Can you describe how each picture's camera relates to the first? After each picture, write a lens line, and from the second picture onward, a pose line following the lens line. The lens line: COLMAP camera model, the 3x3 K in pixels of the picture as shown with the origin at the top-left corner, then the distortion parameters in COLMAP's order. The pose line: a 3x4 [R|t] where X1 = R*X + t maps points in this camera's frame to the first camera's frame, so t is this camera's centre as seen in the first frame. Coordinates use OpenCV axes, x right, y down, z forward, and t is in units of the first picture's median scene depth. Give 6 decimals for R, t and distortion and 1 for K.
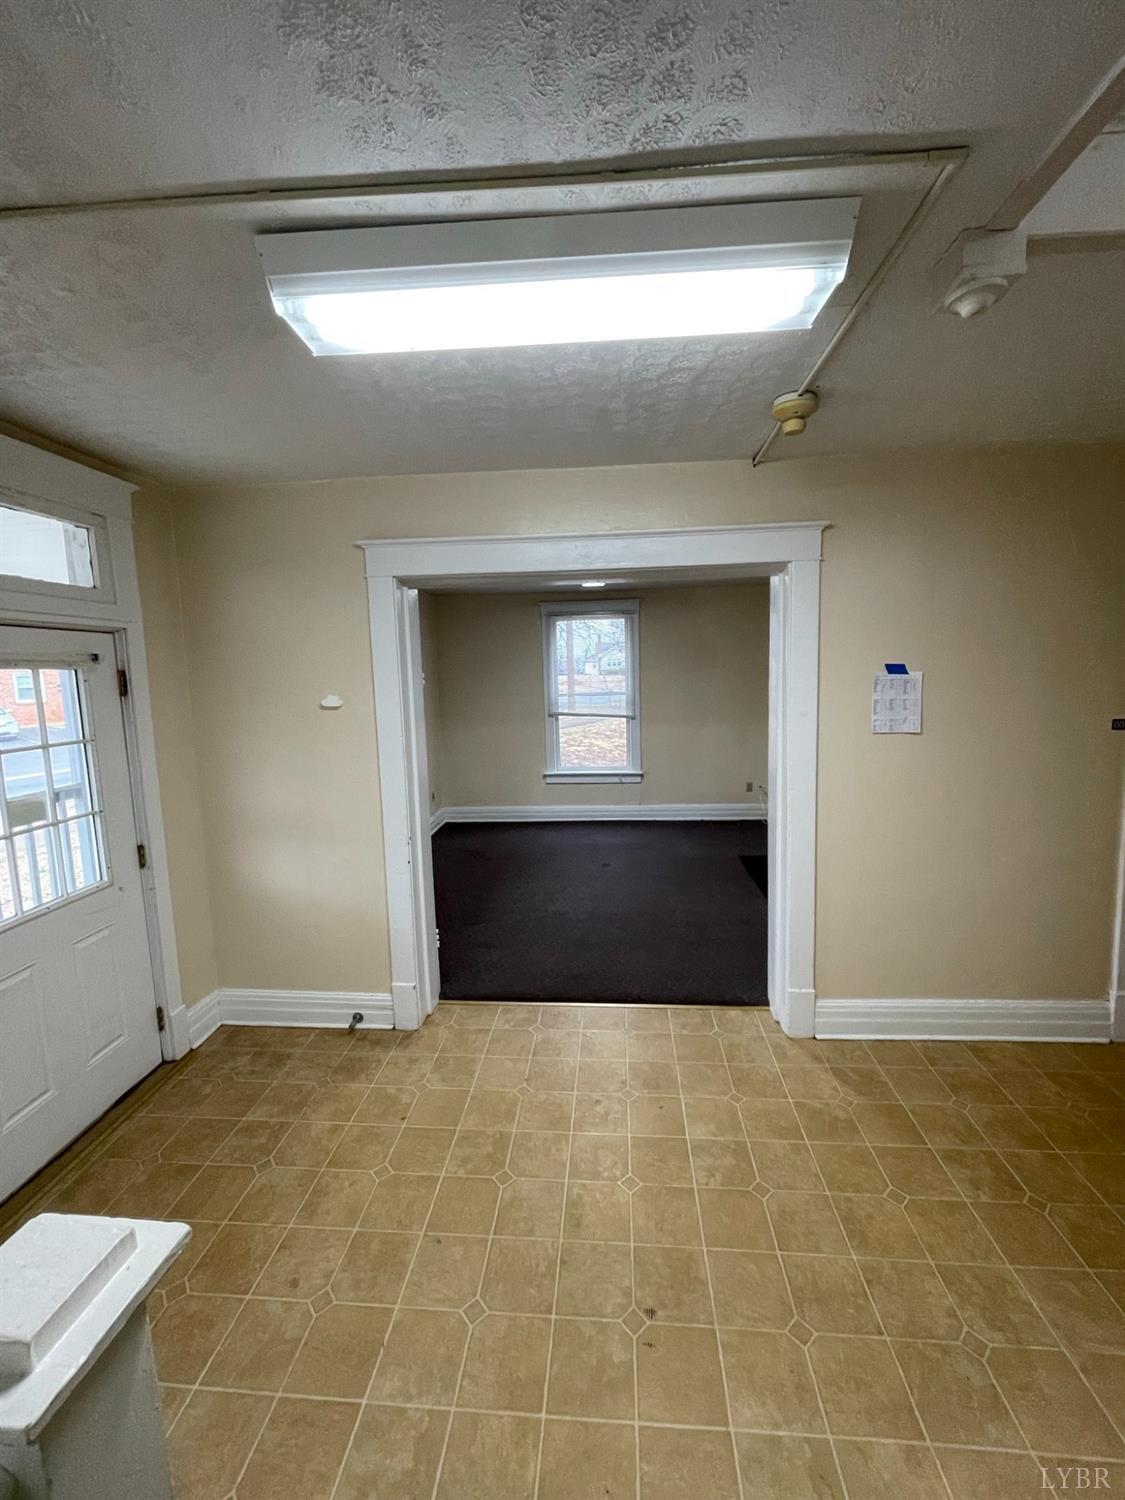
lens RADIAL K [[600.6, 0, 567.8], [0, 600.6, 743.1], [0, 0, 1]] dist [-0.008791, 0.002455]
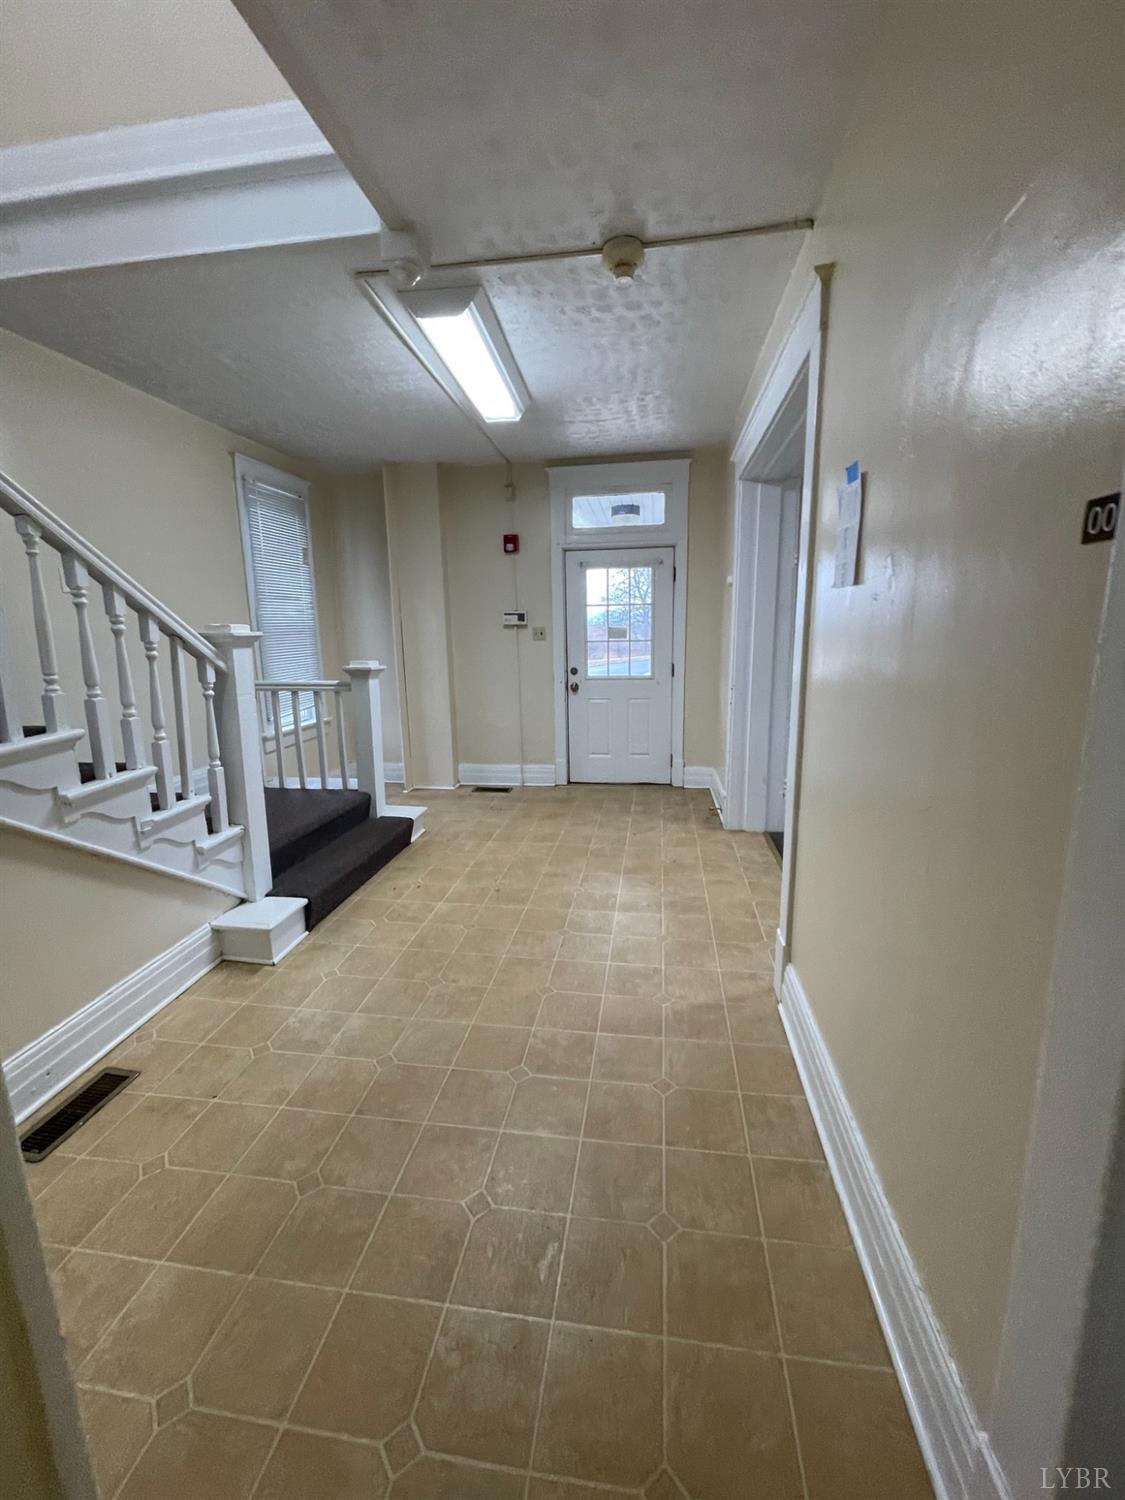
lens RADIAL K [[600.6, 0, 565.1], [0, 600.6, 738.4], [0, 0, 1]] dist [-0.008791, 0.002455]
pose [[-0.073566, 0.208244, -0.975306, 1.461577], [-0.091765, 0.972394, 0.214544, 0.033771], [0.993060, 0.105282, -0.052425, 0.973348]]
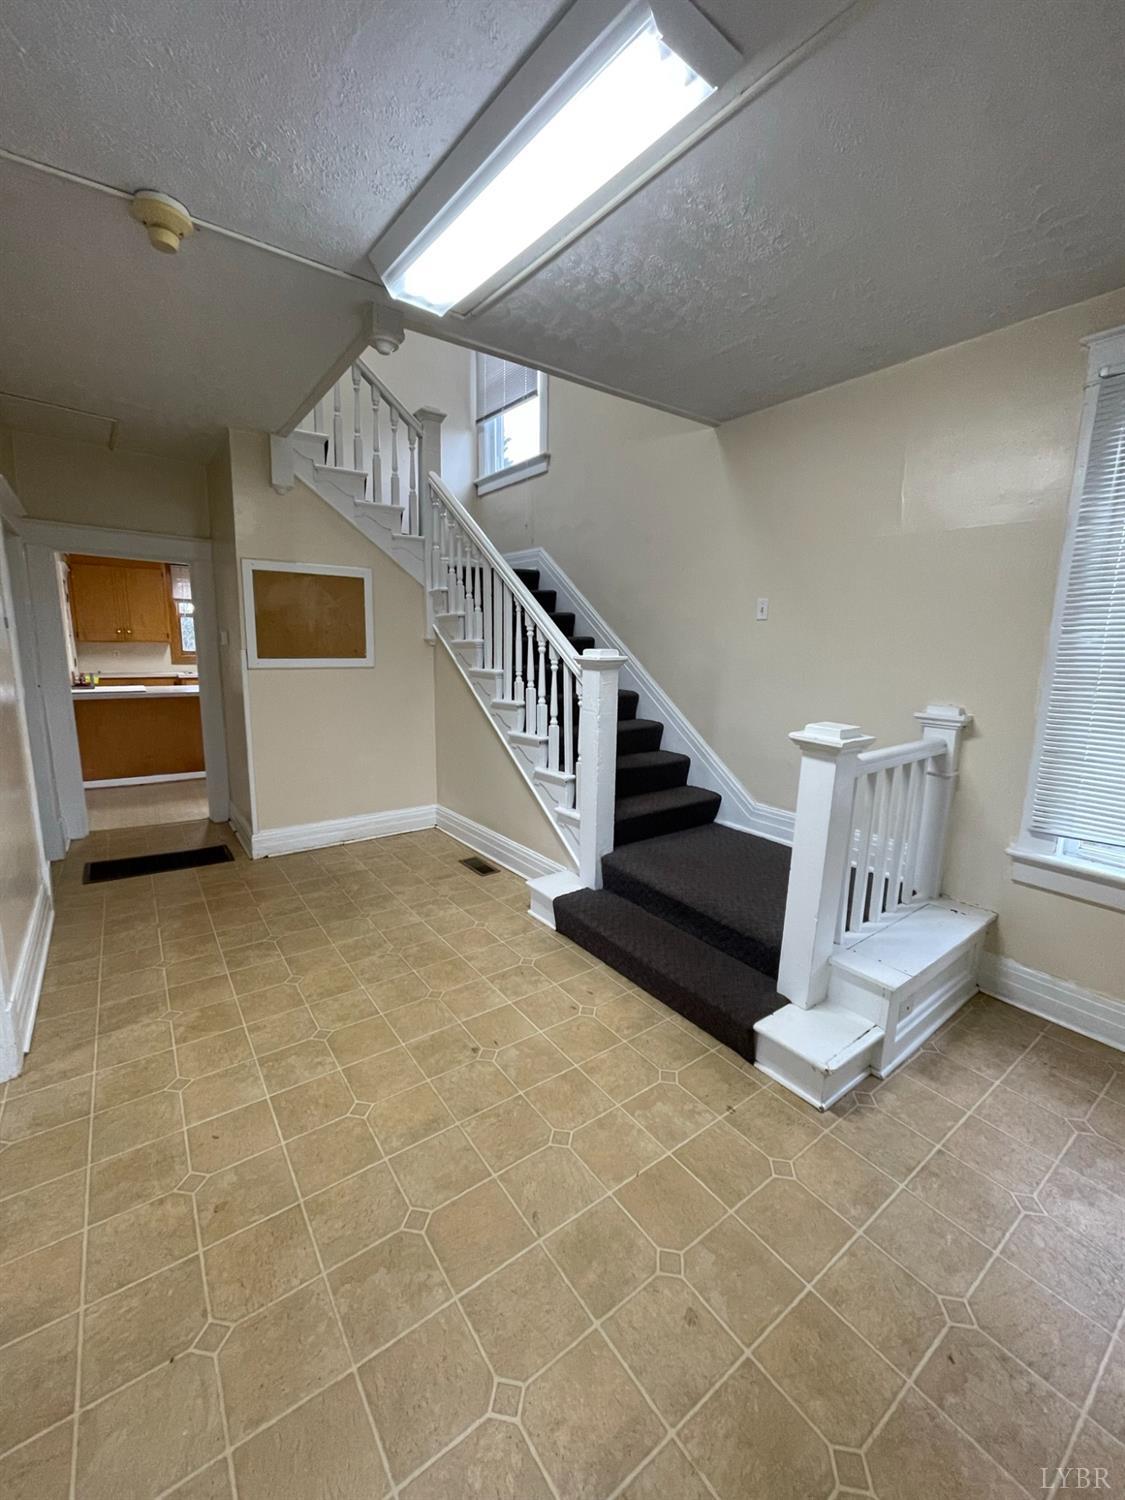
lens RADIAL K [[600.6, 0, 568.4], [0, 600.6, 751.6], [0, 0, 1]] dist [-0.008791, 0.002455]
pose [[-0.656182, -0.124823, 0.744207, -0.672090], [0.084949, 0.967736, 0.237216, 0.032624], [-0.749806, 0.218876, -0.624407, 1.163842]]
